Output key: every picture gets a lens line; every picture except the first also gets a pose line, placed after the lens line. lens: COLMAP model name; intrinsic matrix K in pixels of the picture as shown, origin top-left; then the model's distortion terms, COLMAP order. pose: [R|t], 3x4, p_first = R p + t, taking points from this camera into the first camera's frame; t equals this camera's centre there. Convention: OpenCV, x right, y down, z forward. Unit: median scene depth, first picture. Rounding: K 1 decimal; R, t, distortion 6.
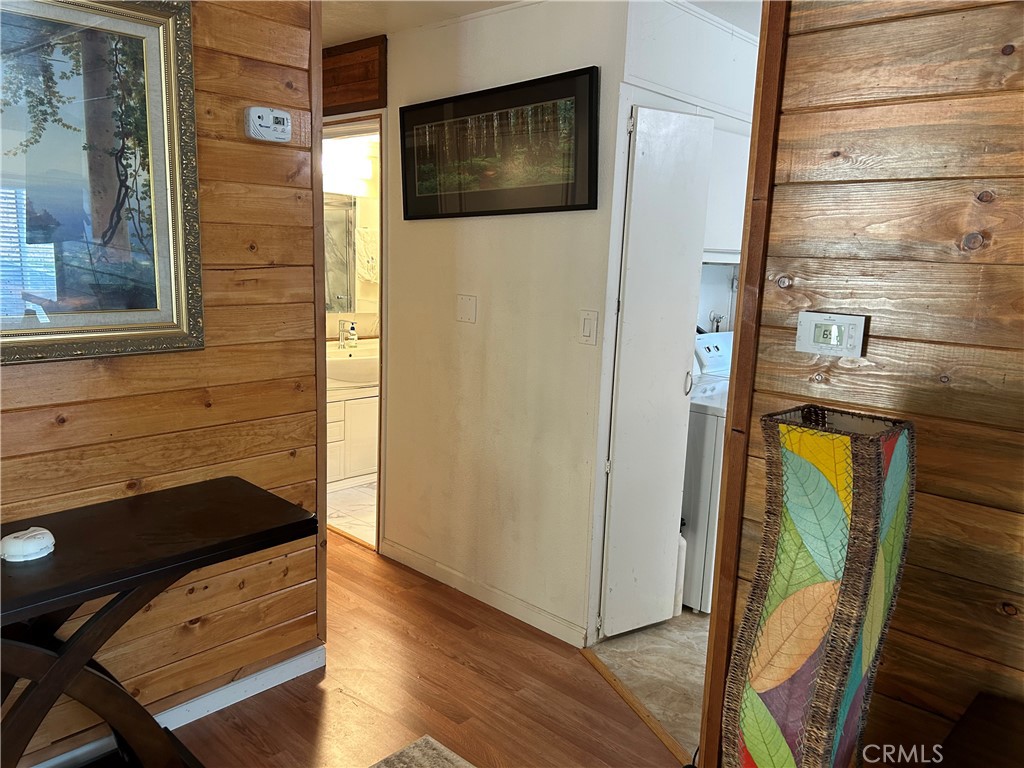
lens RADIAL K [[764.9, 0, 514.4], [0, 764.9, 386.5], [0, 0, 1]] dist [0.047277, -0.055109]
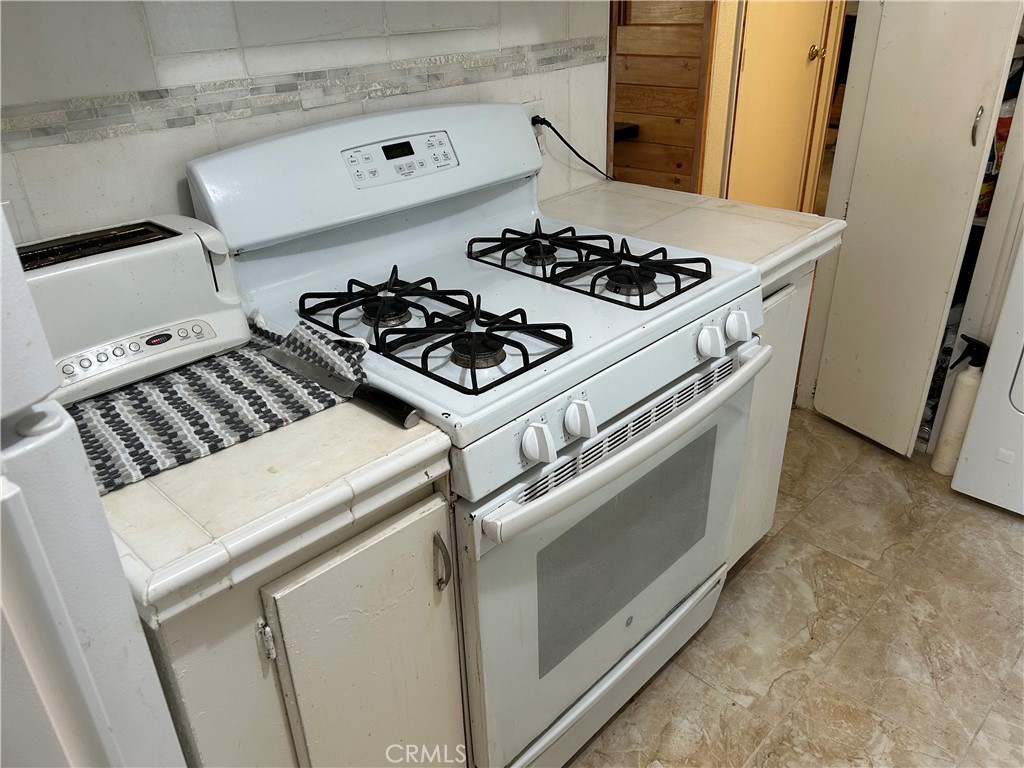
lens RADIAL K [[777.4, 0, 513.3], [0, 777.4, 393.0], [0, 0, 1]] dist [0.075024, -0.112089]
pose [[-0.031063, 0.440579, -0.897176, 1.136700], [-0.143943, 0.886281, 0.440213, -0.050684], [0.989098, 0.142817, 0.035888, 0.746625]]
